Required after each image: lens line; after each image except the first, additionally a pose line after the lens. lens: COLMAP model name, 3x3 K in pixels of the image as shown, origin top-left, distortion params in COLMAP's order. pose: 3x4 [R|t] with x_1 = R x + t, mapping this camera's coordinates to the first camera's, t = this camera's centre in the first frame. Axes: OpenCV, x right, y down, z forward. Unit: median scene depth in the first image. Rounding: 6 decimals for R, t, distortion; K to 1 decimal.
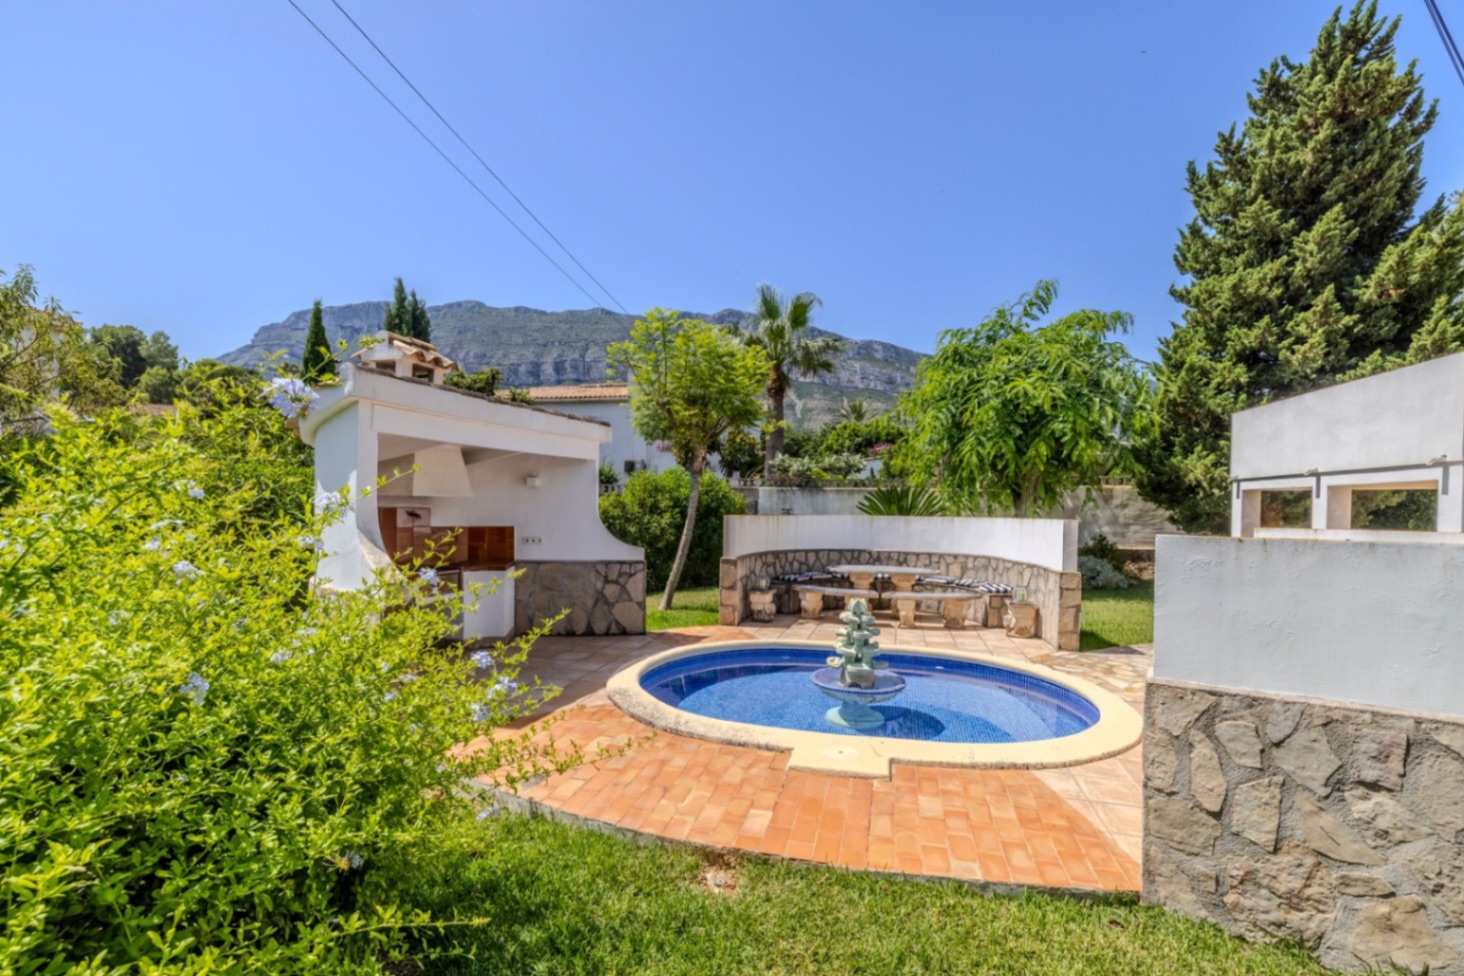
lens RADIAL K [[654.3, 0, 732.0], [0, 654.3, 488.0], [0, 0, 1]] dist [-0.002698, -0.000479]
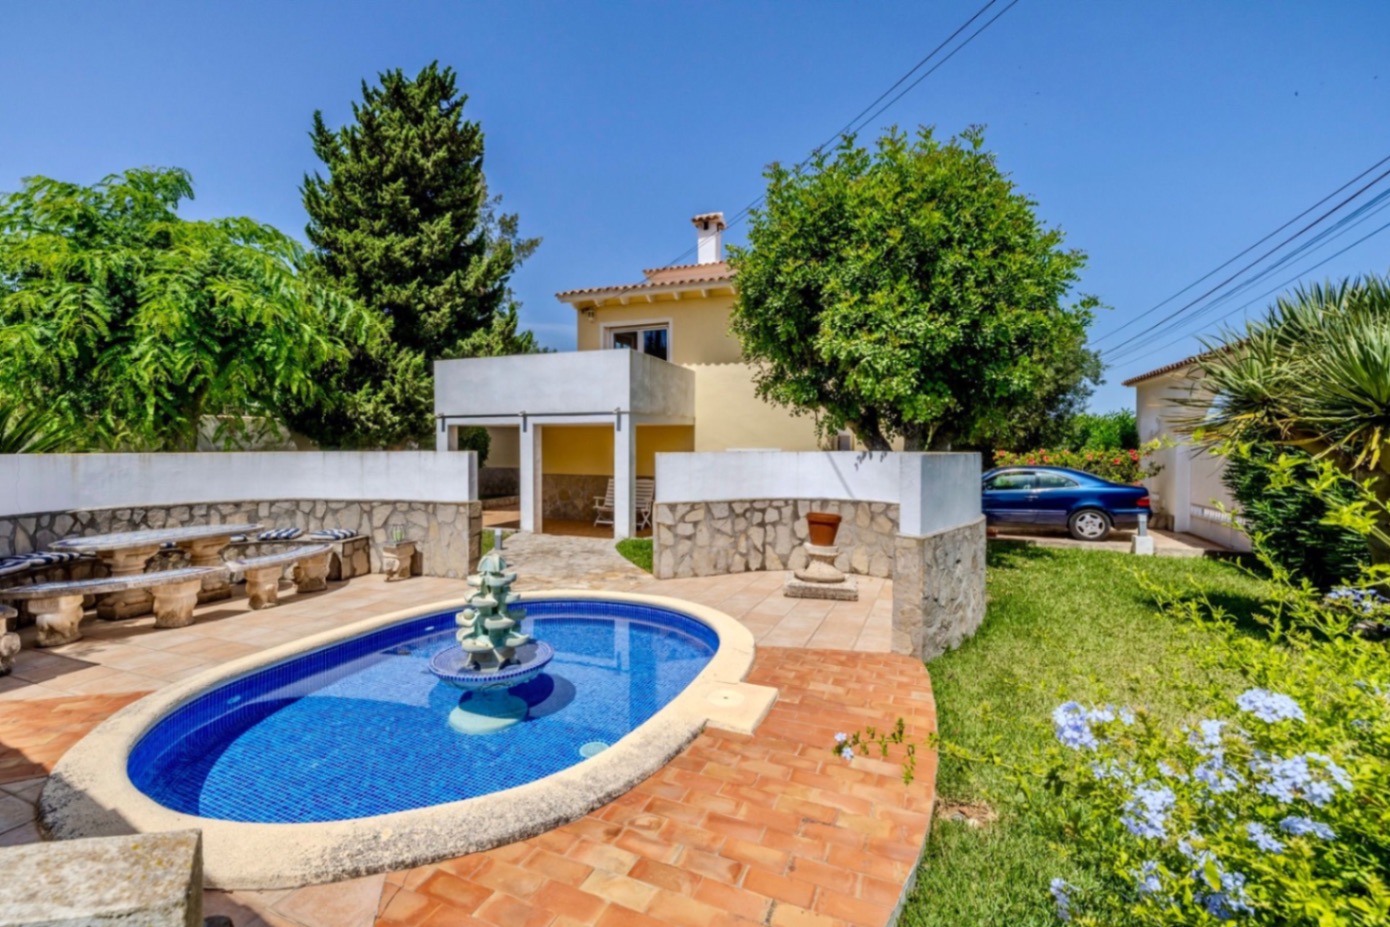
lens RADIAL K [[600.5, 0, 725.9], [0, 600.5, 429.1], [0, 0, 1]] dist [-0.001393, -0.000202]
pose [[0.140740, 0.013571, 0.989954, -0.253569], [-0.026668, 0.999595, -0.009912, 0.008410], [-0.989687, -0.025005, 0.141045, 0.321493]]
